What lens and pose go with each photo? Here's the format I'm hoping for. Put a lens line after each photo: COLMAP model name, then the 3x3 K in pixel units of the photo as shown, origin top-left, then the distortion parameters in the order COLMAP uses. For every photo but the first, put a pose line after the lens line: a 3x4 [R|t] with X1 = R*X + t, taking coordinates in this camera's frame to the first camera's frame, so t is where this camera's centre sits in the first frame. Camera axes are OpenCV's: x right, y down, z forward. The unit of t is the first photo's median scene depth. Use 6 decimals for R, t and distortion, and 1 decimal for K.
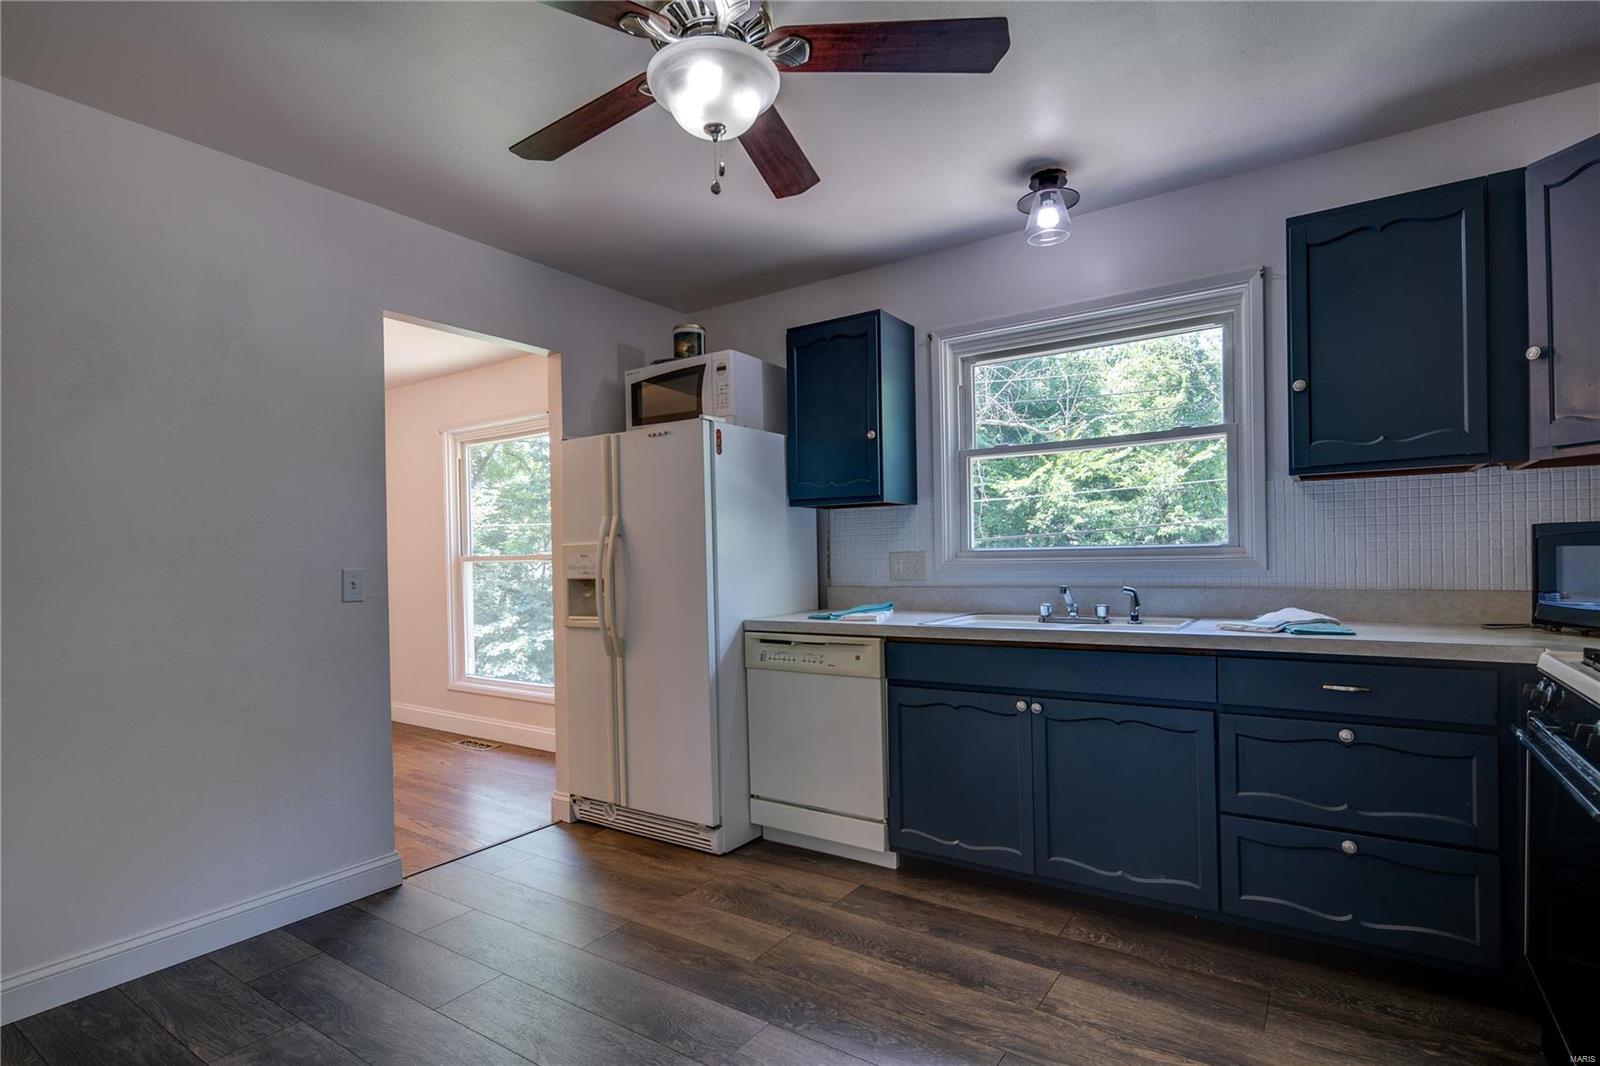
lens RADIAL K [[784.1, 0, 799.0], [0, 784.1, 558.6], [0, 0, 1]] dist [0.003946, -0.000637]
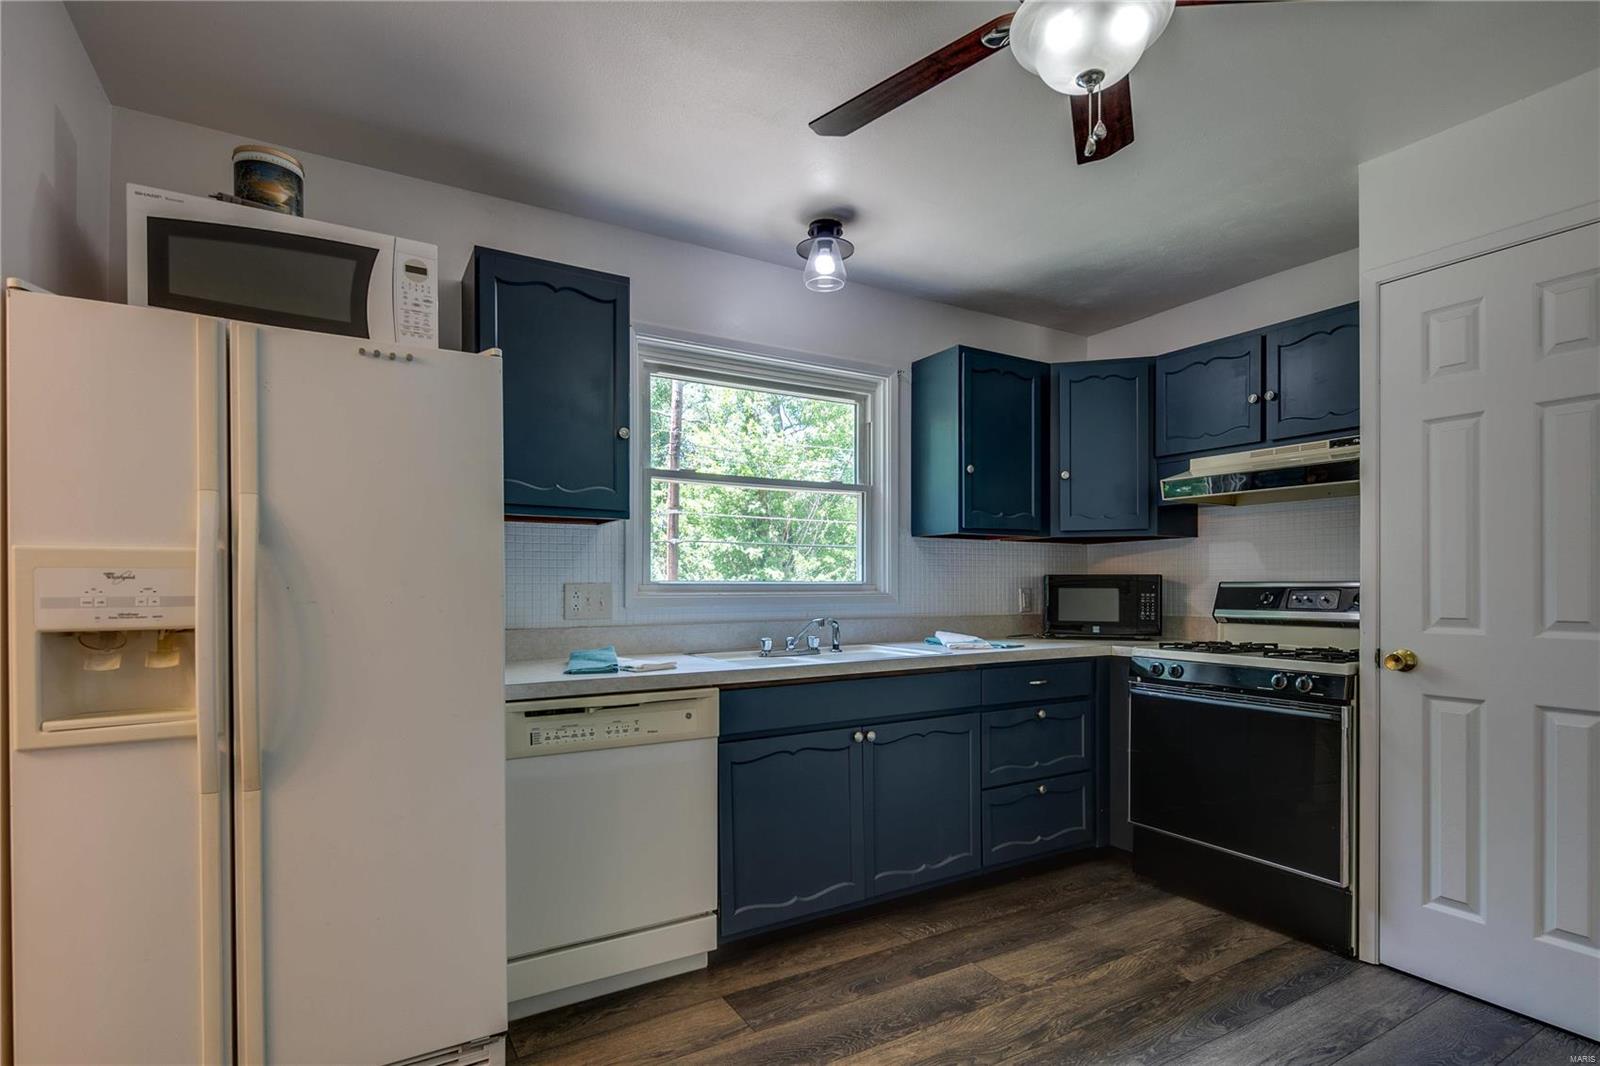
lens RADIAL K [[784.1, 0, 813.6], [0, 784.1, 584.3], [0, 0, 1]] dist [0.003946, -0.000637]
pose [[0.421030, 0.020585, 0.906813, -0.632825], [-0.004298, 0.999777, -0.020700, 0.010406], [-0.907037, 0.004818, 0.421024, 0.589228]]
